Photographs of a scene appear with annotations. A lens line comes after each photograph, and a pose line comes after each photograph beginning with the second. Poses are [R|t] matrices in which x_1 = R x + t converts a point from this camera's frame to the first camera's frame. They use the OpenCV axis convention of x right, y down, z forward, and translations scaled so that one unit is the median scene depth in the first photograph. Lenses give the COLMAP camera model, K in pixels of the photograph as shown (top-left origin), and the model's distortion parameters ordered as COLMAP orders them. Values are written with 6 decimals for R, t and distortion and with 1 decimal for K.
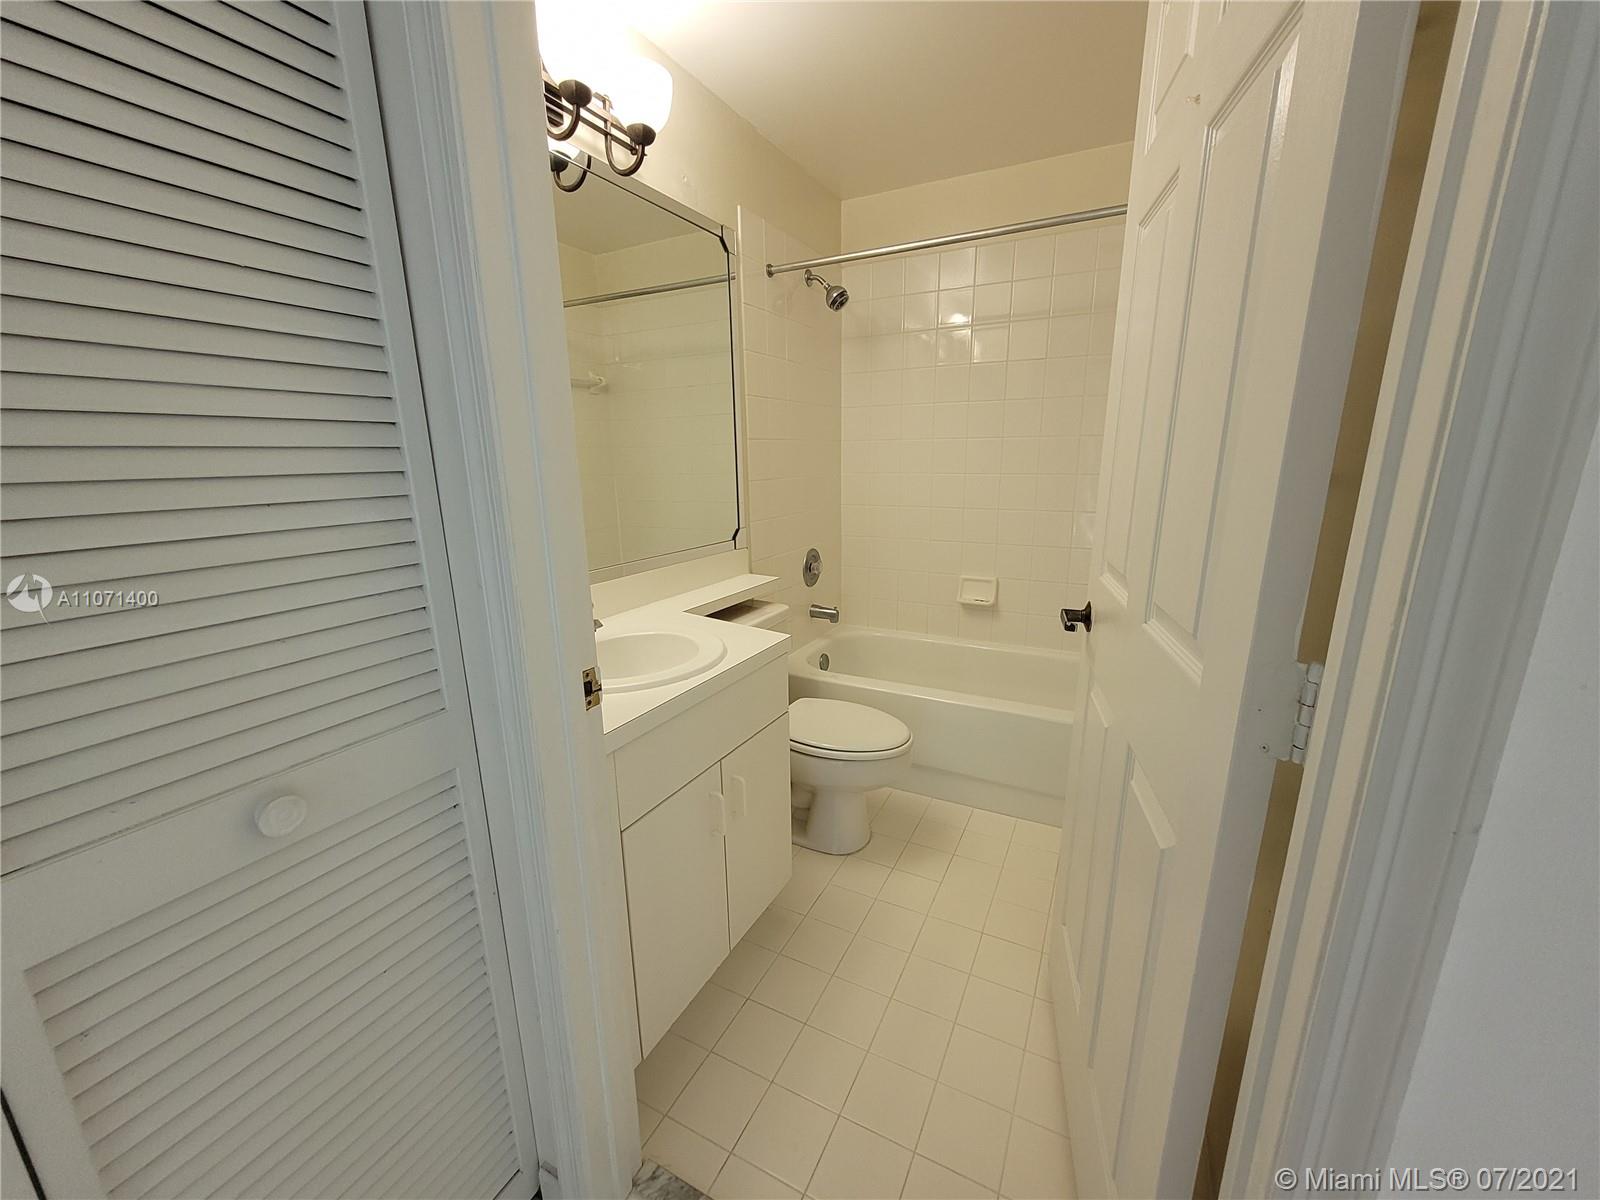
lens RADIAL K [[626.5, 0, 804.7], [0, 626.5, 610.1], [0, 0, 1]] dist [-0.001589, 0.003136]
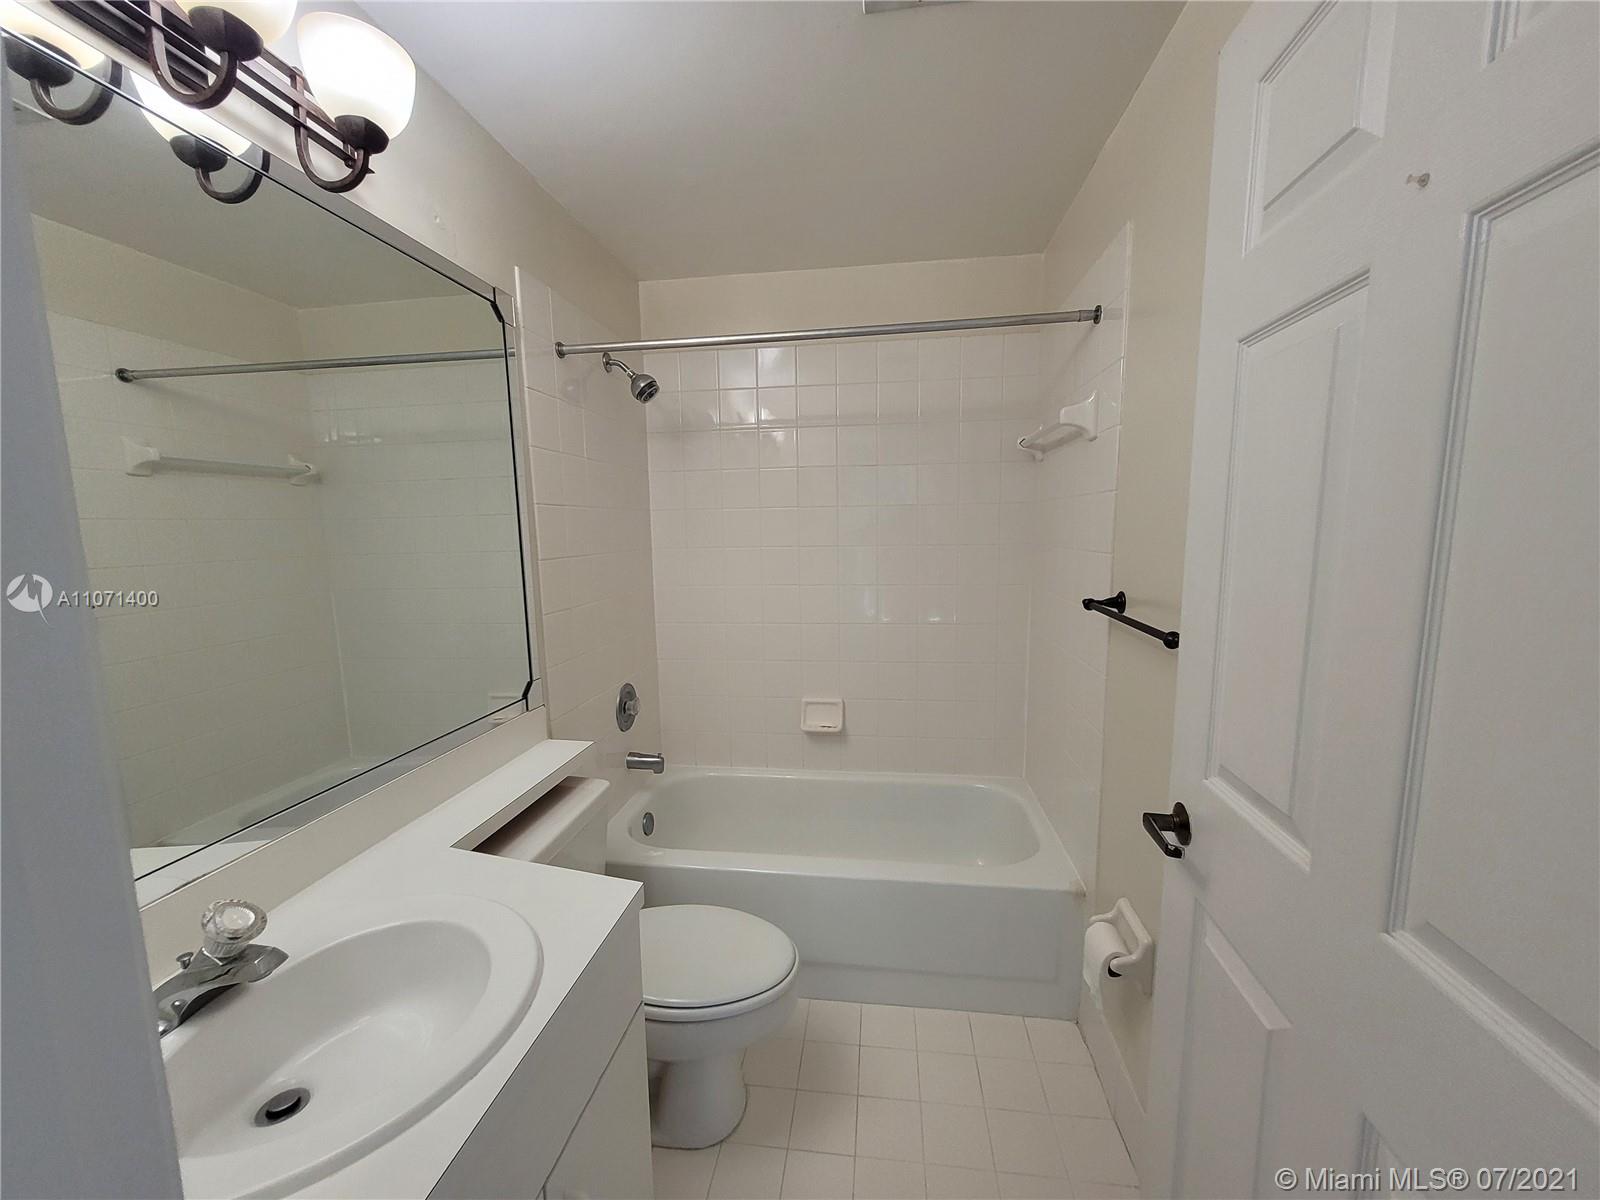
lens RADIAL K [[626.5, 0, 804.7], [0, 626.5, 610.1], [0, 0, 1]] dist [-0.001589, 0.003136]
pose [[0.940095, -0.046879, 0.337674, -0.048383], [0.086693, 0.990812, -0.103803, -0.109391], [-0.329705, 0.126859, 0.935522, 0.202622]]
